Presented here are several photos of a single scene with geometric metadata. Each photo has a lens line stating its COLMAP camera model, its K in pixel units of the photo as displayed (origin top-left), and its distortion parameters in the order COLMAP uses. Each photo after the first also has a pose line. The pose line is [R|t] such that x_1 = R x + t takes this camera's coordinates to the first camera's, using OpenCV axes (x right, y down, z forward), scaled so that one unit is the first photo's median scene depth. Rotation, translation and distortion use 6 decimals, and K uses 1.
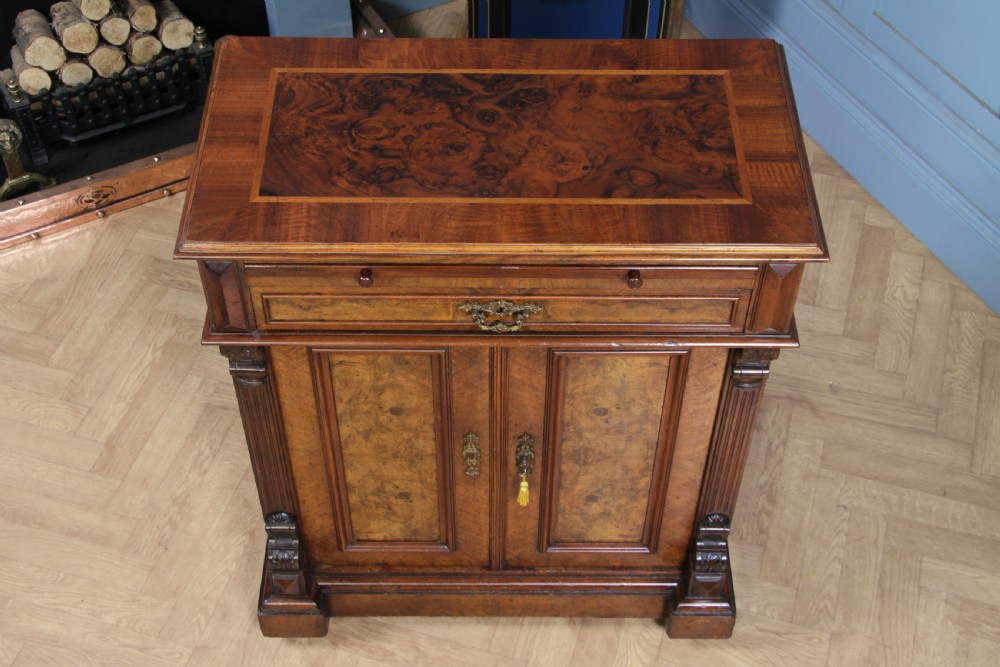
lens RADIAL K [[1367.9, 0, 497.0], [0, 1367.9, 350.4], [0, 0, 1]] dist [0.066441, 0.000000]
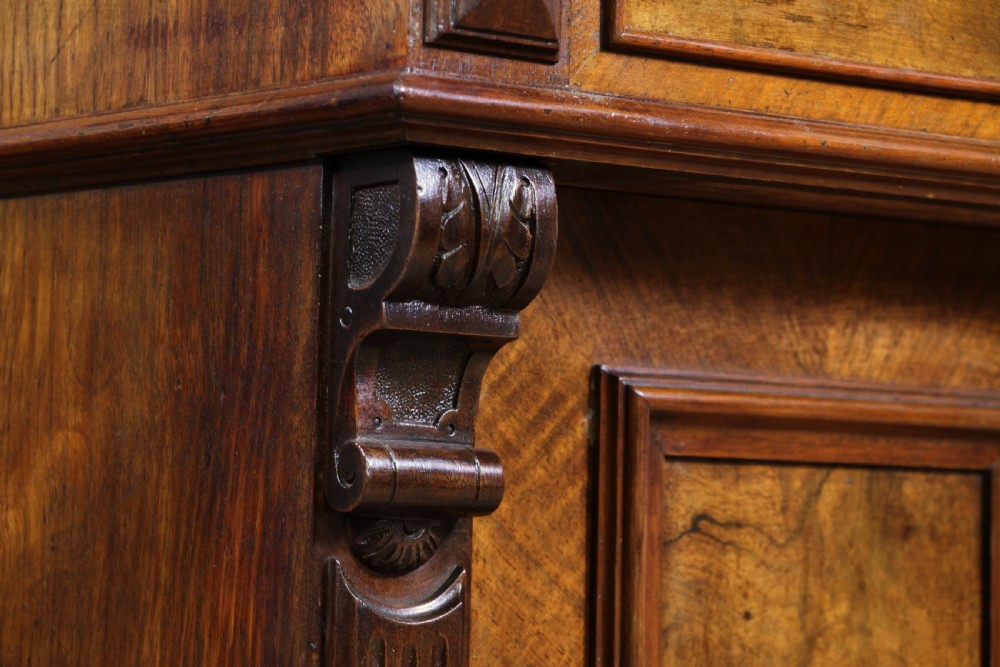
lens RADIAL K [[3211.9, 0, 500.5], [0, 3211.9, 336.3], [0, 0, 1]] dist [0.575254, 0.000000]
pose [[0.778886, 0.046776, 0.625419, -0.427839], [0.467158, 0.622078, -0.628317, 0.278333], [-0.418449, 0.781557, 0.462676, 0.681197]]
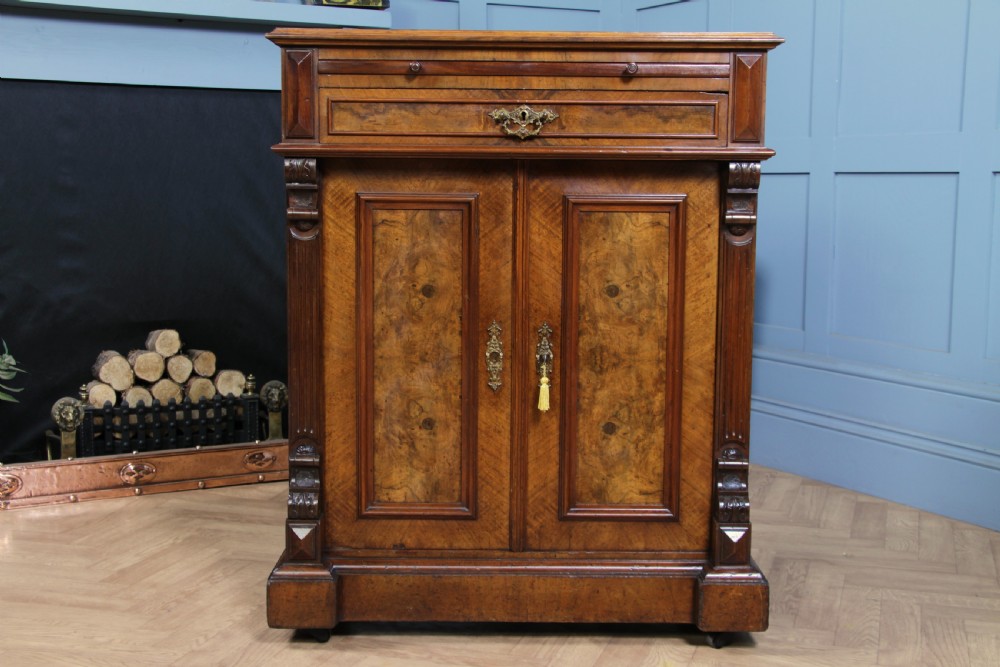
lens RADIAL K [[1367.9, 0, 498.4], [0, 1367.9, 343.1], [0, 0, 1]] dist [0.066441, 0.000000]
pose [[0.999992, 0.003145, 0.002613, -0.018368], [-0.000537, 0.734555, -0.678549, 0.787479], [-0.004053, 0.678542, 0.734550, 0.205290]]
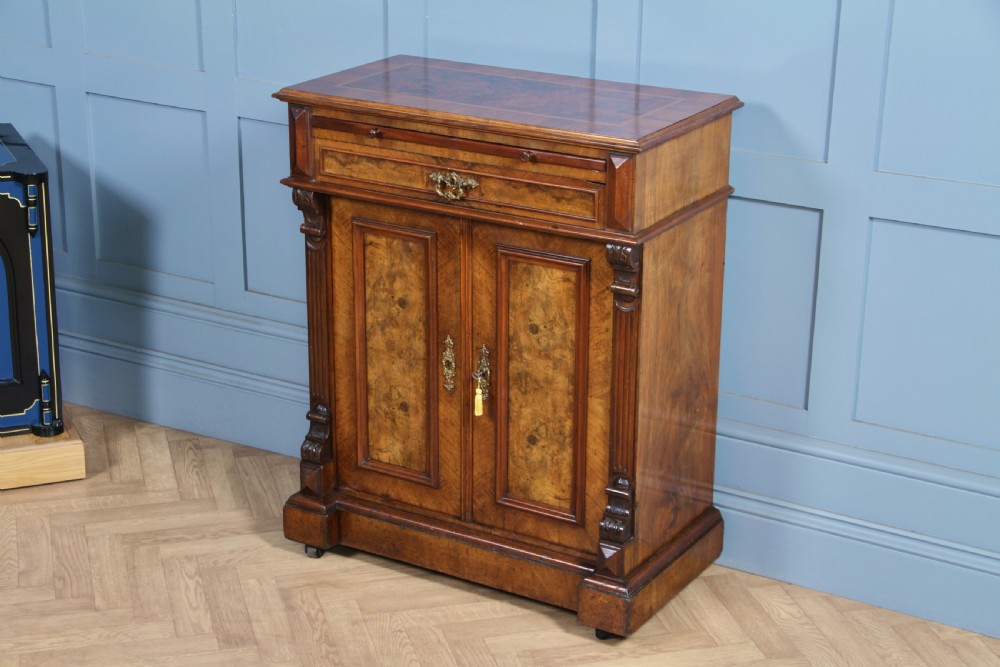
lens RADIAL K [[1875.4, 0, 489.5], [0, 1875.4, 335.5], [0, 0, 1]] dist [0.266351, 0.000000]
pose [[0.852296, 0.172844, -0.493677, 0.868348], [-0.398710, 0.825588, -0.399292, 0.733669], [0.338558, 0.537149, 0.772560, -0.355203]]
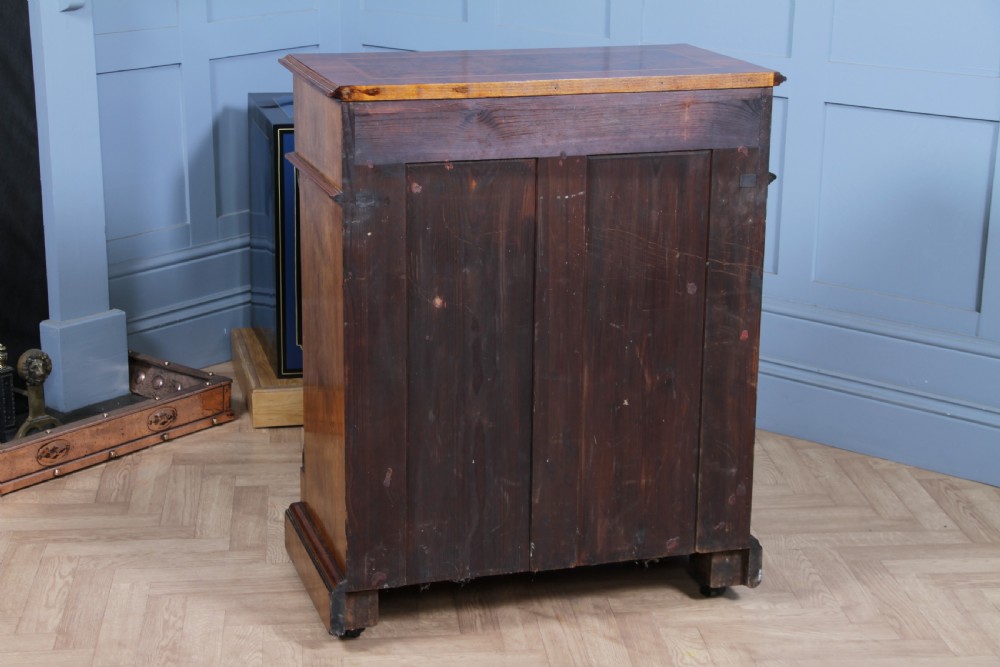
lens RADIAL K [[1902.7, 0, 494.8], [0, 1902.7, 339.3], [0, 0, 1]] dist [0.264100, 0.000000]
pose [[0.920603, -0.100268, 0.377407, -0.611155], [0.290316, 0.822108, -0.489749, 0.781461], [-0.261164, 0.560432, 0.785945, -0.225141]]
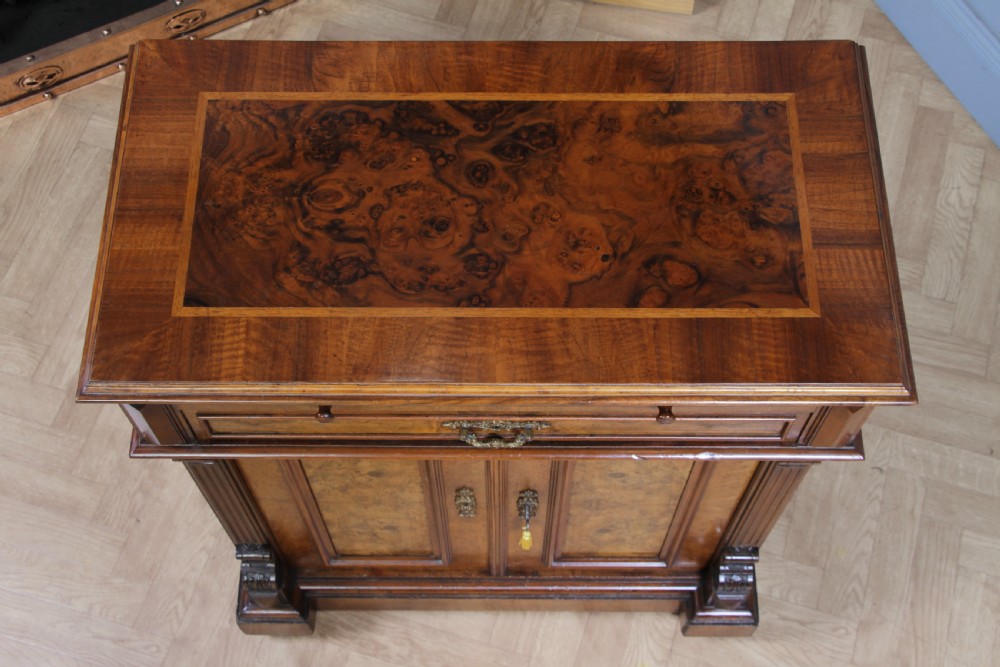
lens RADIAL K [[1289.0, 0, 498.5], [0, 1289.0, 355.1], [0, 0, 1]] dist [0.039347, 0.000000]
pose [[0.999971, -0.000207, -0.007550, 0.008045], [0.002145, 0.966244, 0.257618, -0.222127], [0.007242, -0.257627, 0.966217, 0.234186]]
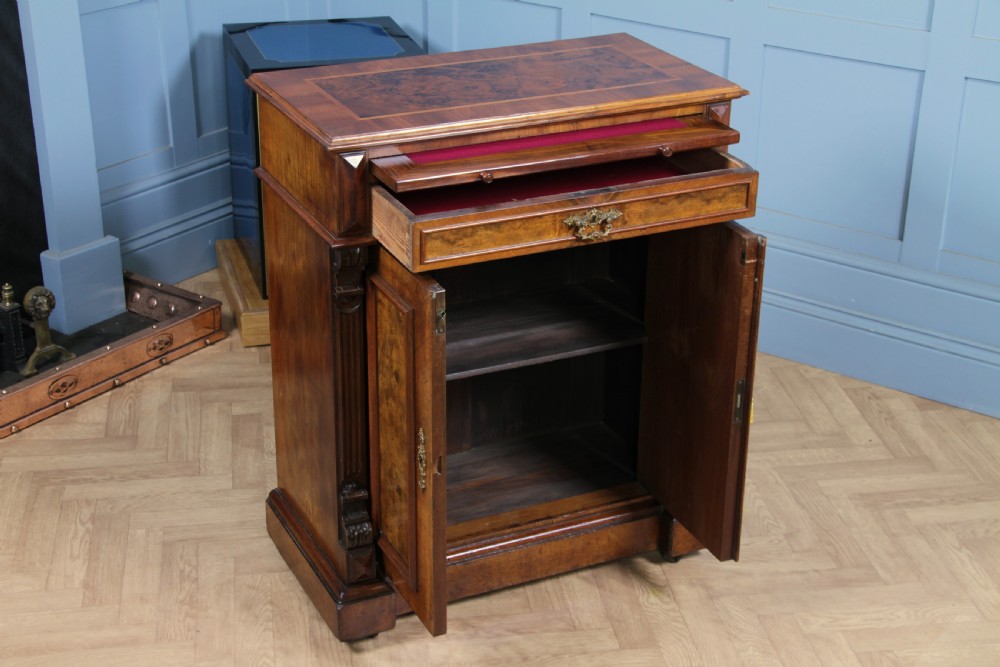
lens RADIAL K [[1692.3, 0, 507.1], [0, 1692.3, 344.3], [0, 0, 1]] dist [0.186616, 0.000000]
pose [[0.899550, -0.175977, 0.399802, -0.603697], [0.327236, 0.877766, -0.349920, 0.570167], [-0.289355, 0.445600, 0.847180, -0.275167]]
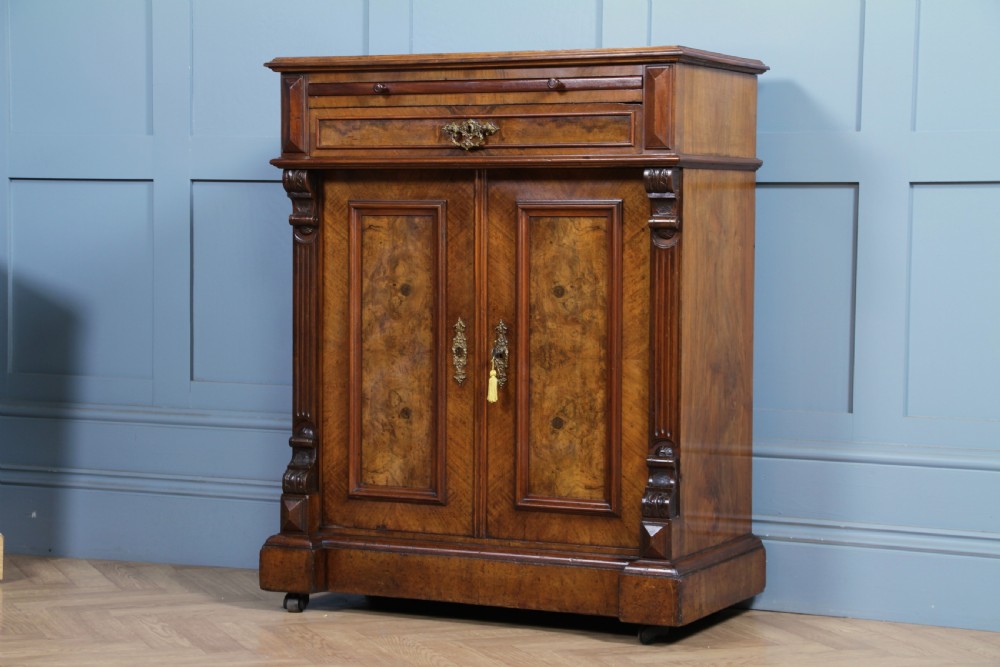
lens RADIAL K [[2233.8, 0, 498.3], [0, 2233.8, 335.2], [0, 0, 1]] dist [0.397957, 0.000000]
pose [[0.898237, 0.021578, -0.438982, 0.827413], [-0.335945, 0.677721, -0.654091, 1.273500], [0.283393, 0.735002, 0.616003, -0.156670]]
